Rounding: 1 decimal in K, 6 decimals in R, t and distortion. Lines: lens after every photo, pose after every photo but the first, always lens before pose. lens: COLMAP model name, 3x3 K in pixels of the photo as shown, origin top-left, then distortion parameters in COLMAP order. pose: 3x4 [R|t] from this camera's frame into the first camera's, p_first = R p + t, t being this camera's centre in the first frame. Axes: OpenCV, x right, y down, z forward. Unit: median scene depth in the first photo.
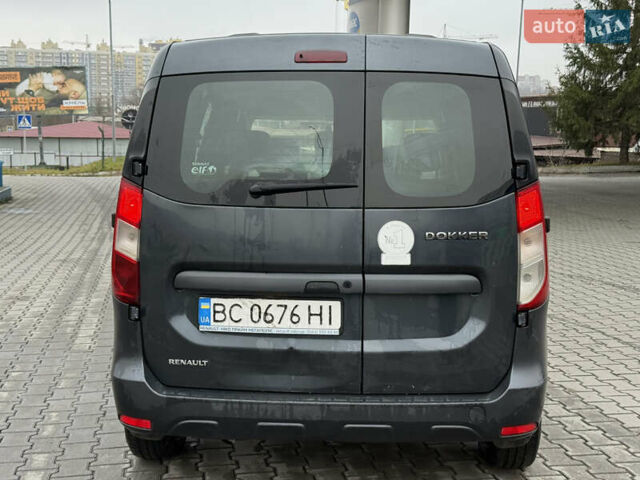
lens RADIAL K [[888.7, 0, 320.0], [0, 888.7, 240.0], [0, 0, 1]] dist [0.210363, -0.490659]
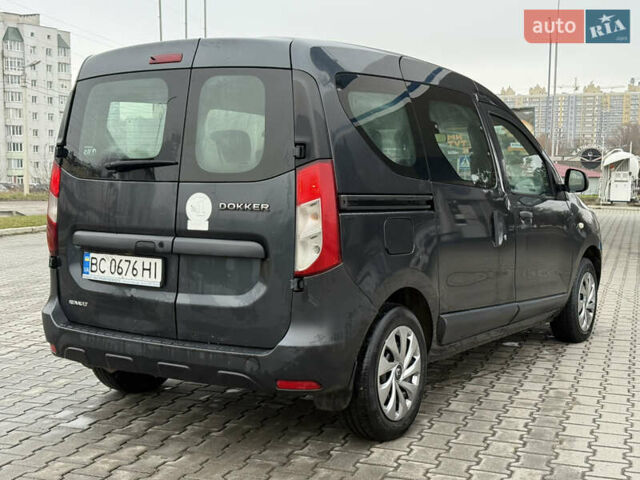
lens RADIAL K [[888.7, 0, 320.0], [0, 888.7, 240.0], [0, 0, 1]] dist [0.210363, -0.490659]
pose [[0.863230, 0.039718, -0.503246, 0.806117], [-0.063217, 0.997558, -0.029706, 0.064778], [0.500836, 0.057457, 0.863633, 0.062198]]
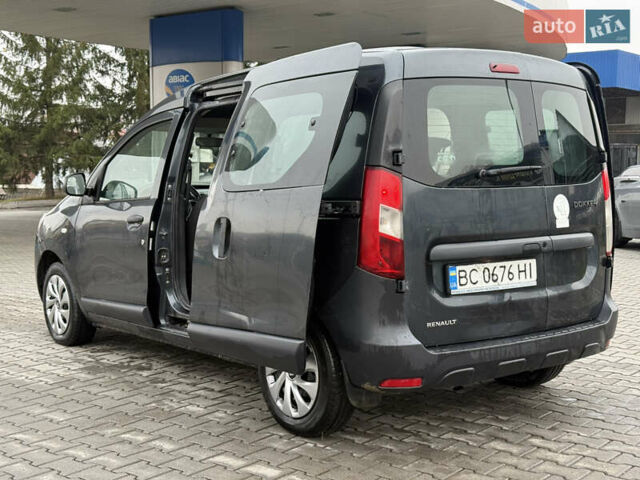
lens RADIAL K [[888.7, 0, 320.0], [0, 888.7, 240.0], [0, 0, 1]] dist [0.210363, -0.490659]
pose [[0.768296, -0.066311, 0.636651, -1.024754], [0.093776, 0.995548, -0.009475, 0.024888], [-0.633188, 0.066983, 0.771094, 0.197799]]
